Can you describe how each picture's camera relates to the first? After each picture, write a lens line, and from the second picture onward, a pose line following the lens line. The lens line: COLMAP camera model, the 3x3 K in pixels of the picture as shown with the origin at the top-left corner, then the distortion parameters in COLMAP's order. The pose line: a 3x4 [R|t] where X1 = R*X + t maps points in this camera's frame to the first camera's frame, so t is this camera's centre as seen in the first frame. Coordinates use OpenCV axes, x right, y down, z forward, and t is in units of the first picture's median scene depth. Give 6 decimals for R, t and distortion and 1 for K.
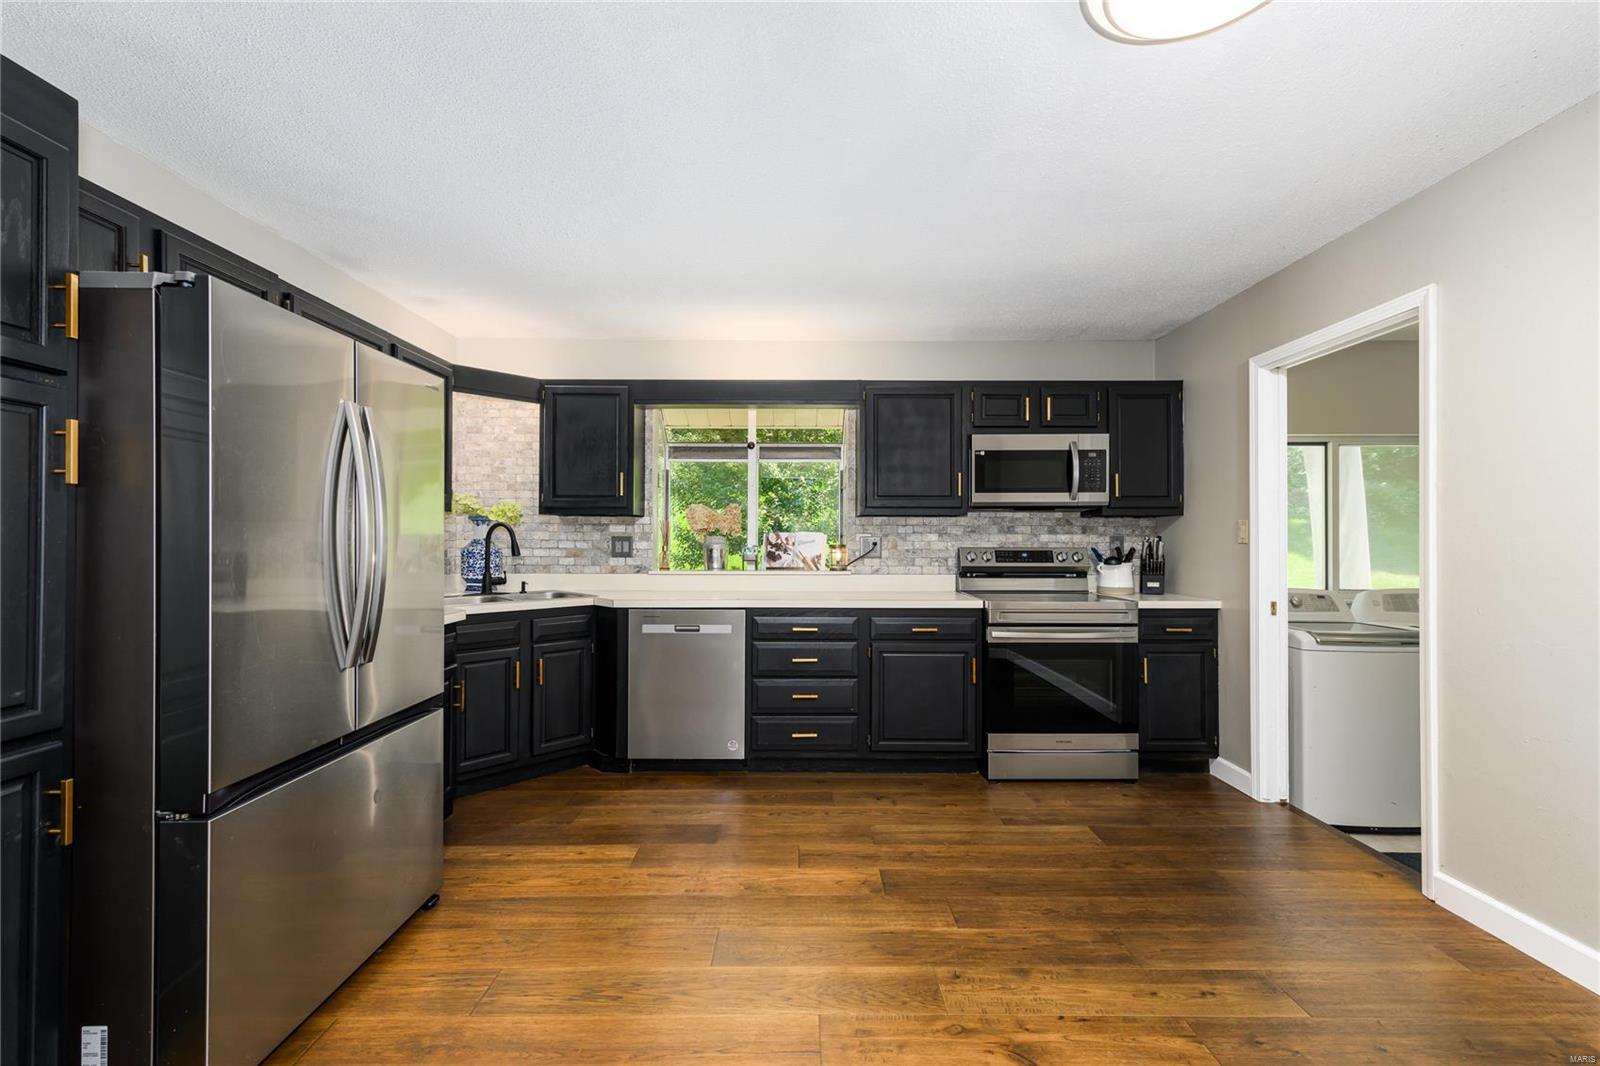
lens RADIAL K [[650.0, 0, 809.1], [0, 650.0, 535.6], [0, 0, 1]] dist [0.007981, -0.000002]
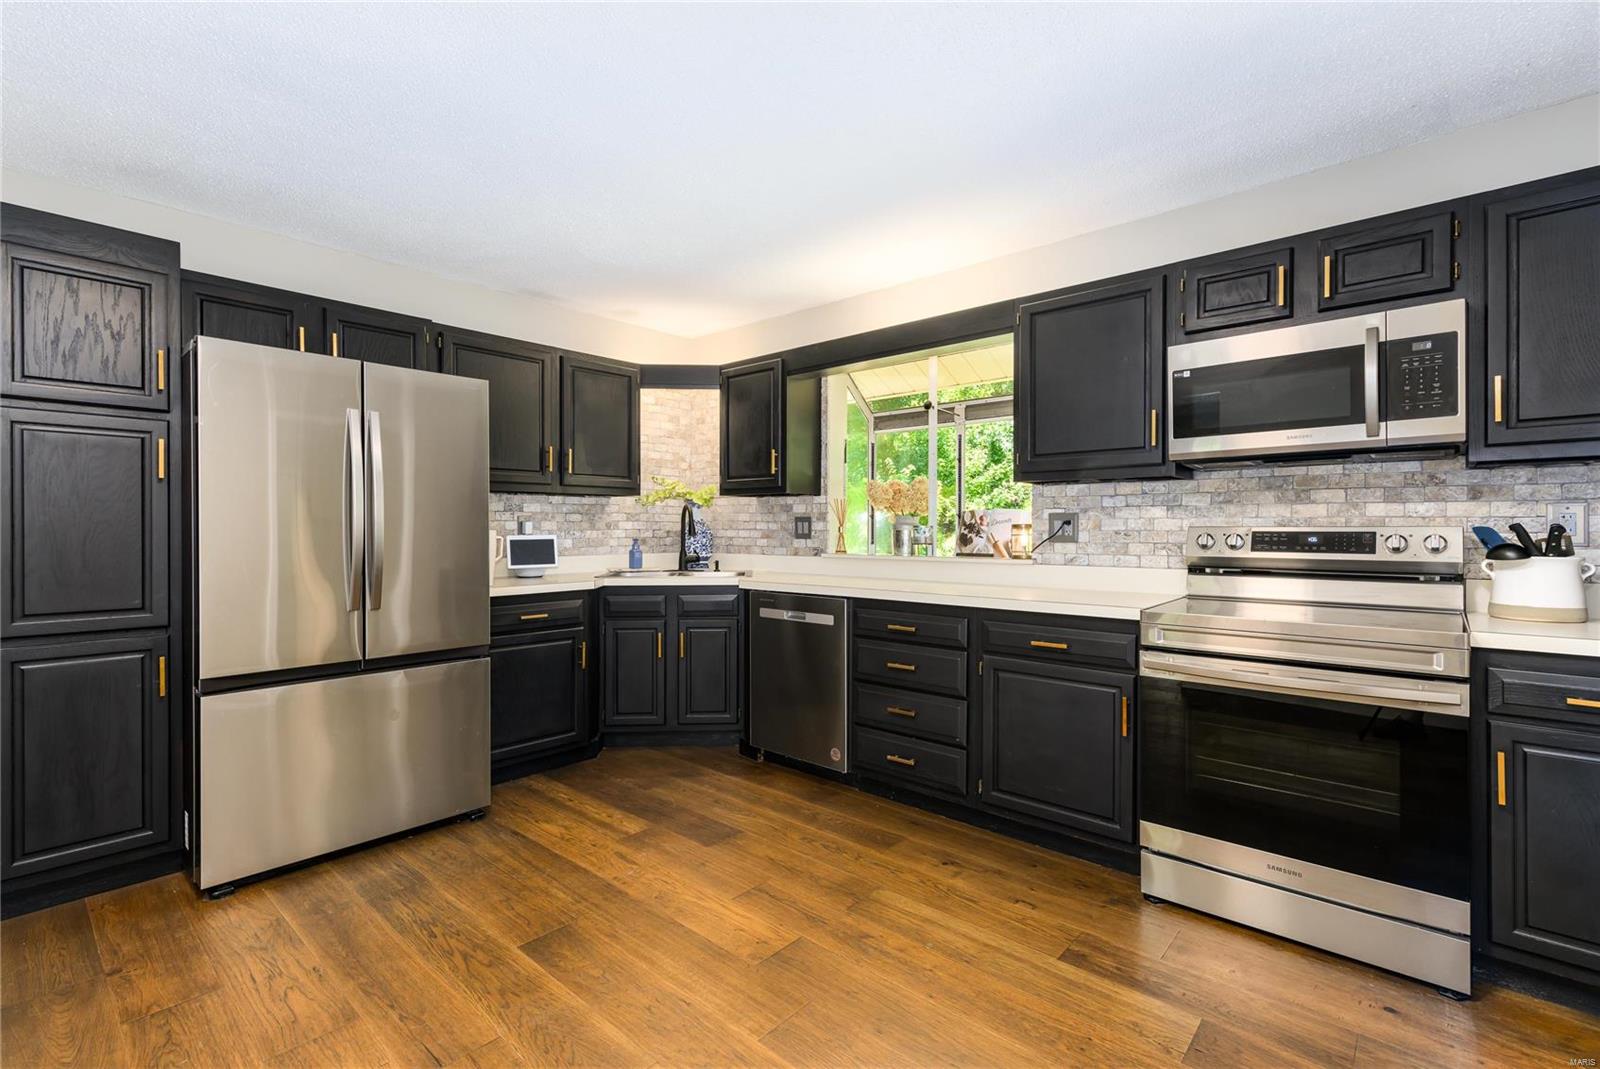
lens RADIAL K [[707.1, 0, 818.4], [0, 707.1, 535.8], [0, 0, 1]] dist [0.007213, 0.000014]
pose [[0.753397, 0.004197, -0.657552, 0.451357], [0.004374, 0.999926, 0.011395, 0.018911], [0.657551, -0.011461, 0.753323, 0.259663]]
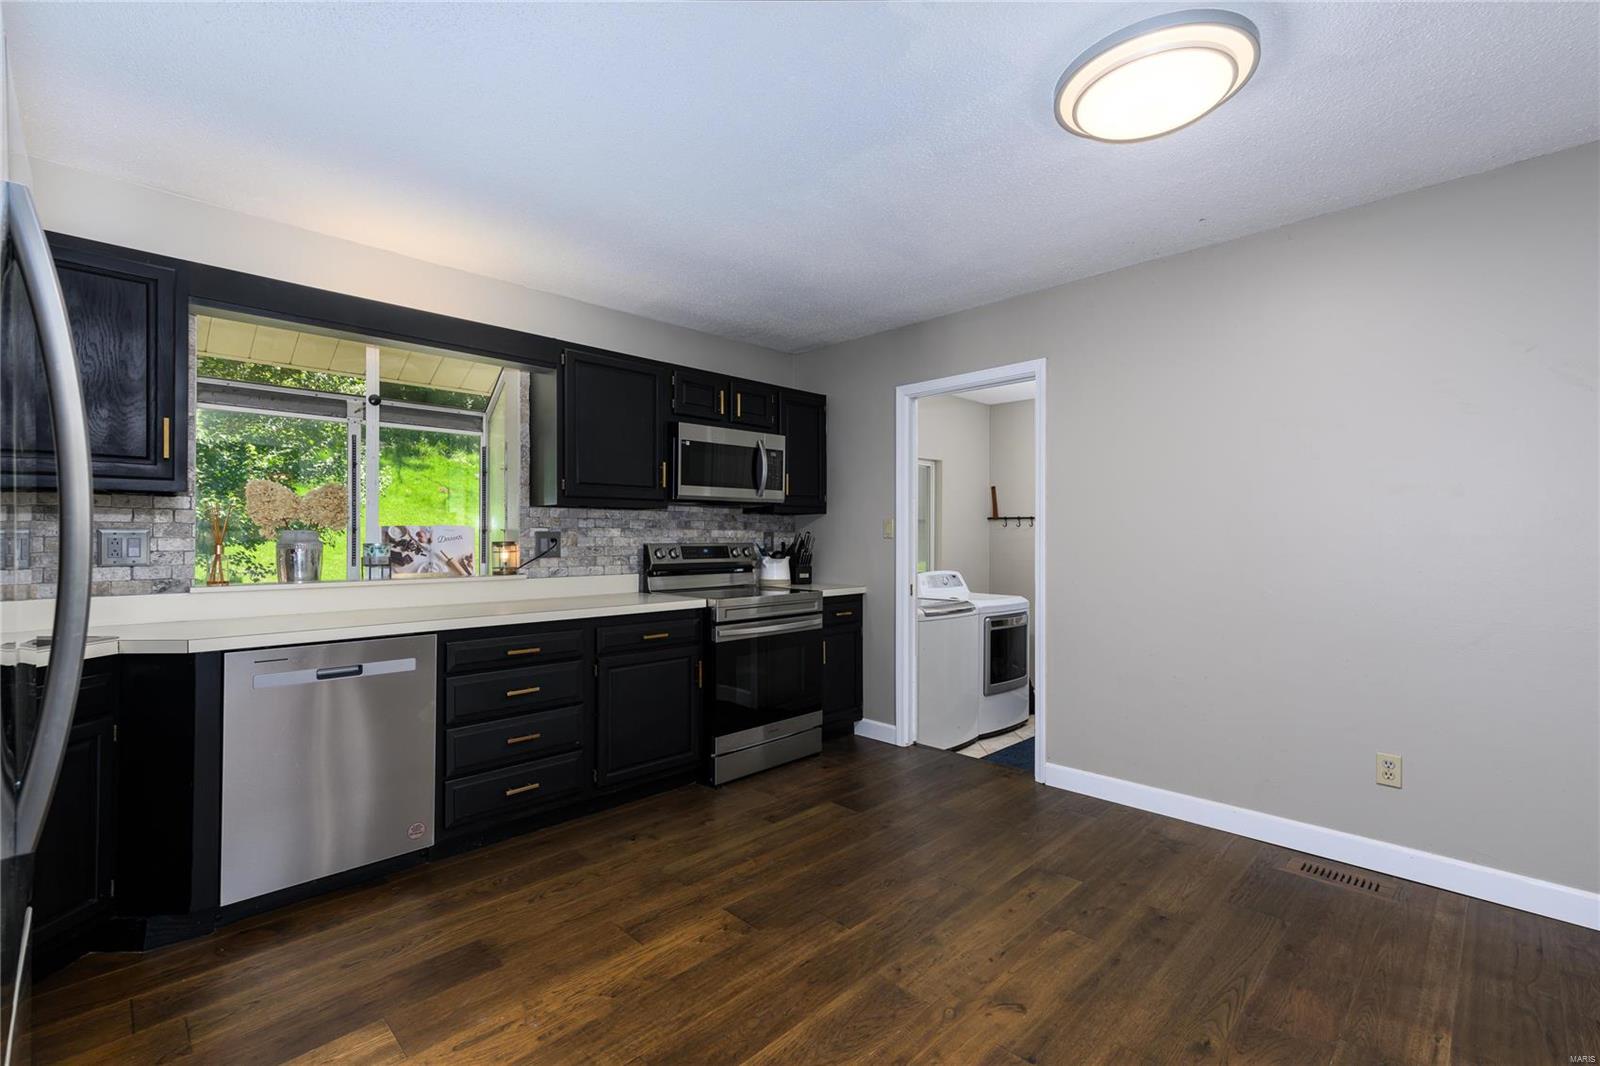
lens RADIAL K [[690.2, 0, 794.1], [0, 690.2, 534.9], [0, 0, 1]] dist [0.012812, 0.000120]
pose [[0.722073, 0.000057, 0.691817, -0.316398], [-0.003903, 0.999984, 0.003991, 0.001188], [-0.691806, -0.005582, 0.722062, 0.173053]]
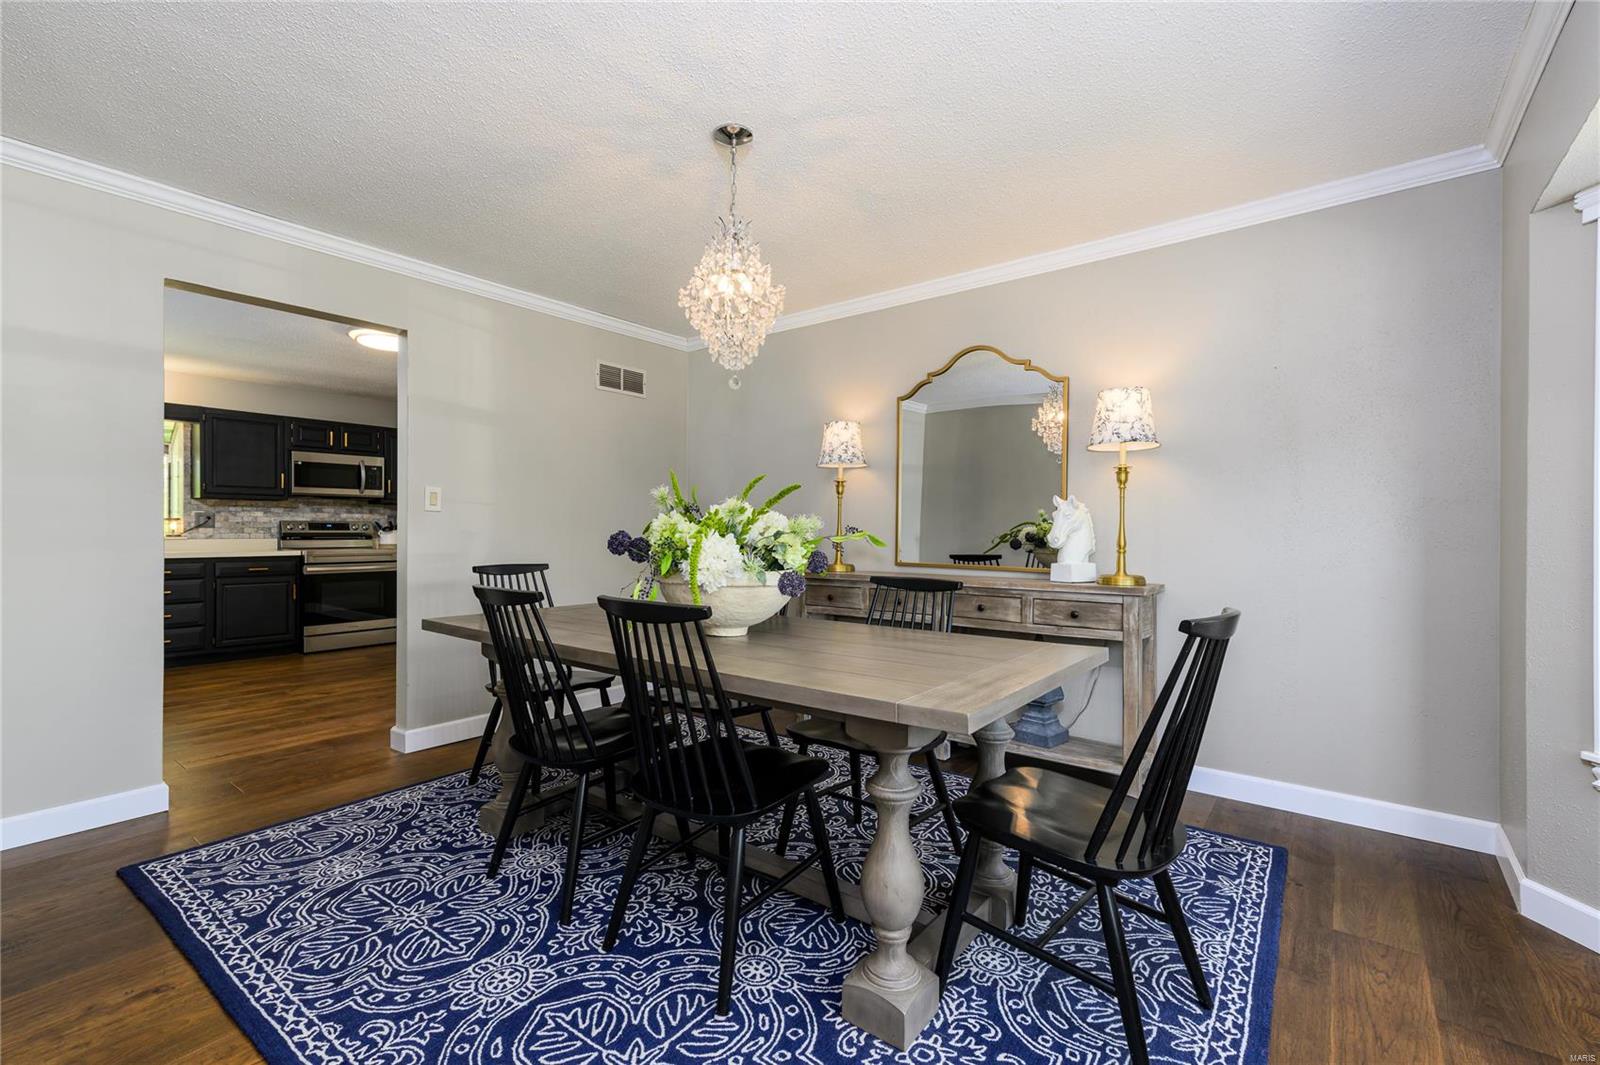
lens RADIAL K [[690.2, 0, 794.1], [0, 690.2, 534.4], [0, 0, 1]] dist [0.012812, 0.000120]
pose [[0.619660, -0.005835, 0.784849, -0.339129], [-0.009228, 0.999849, 0.014719, 0.016320], [-0.784816, -0.016364, 0.619512, -1.074401]]
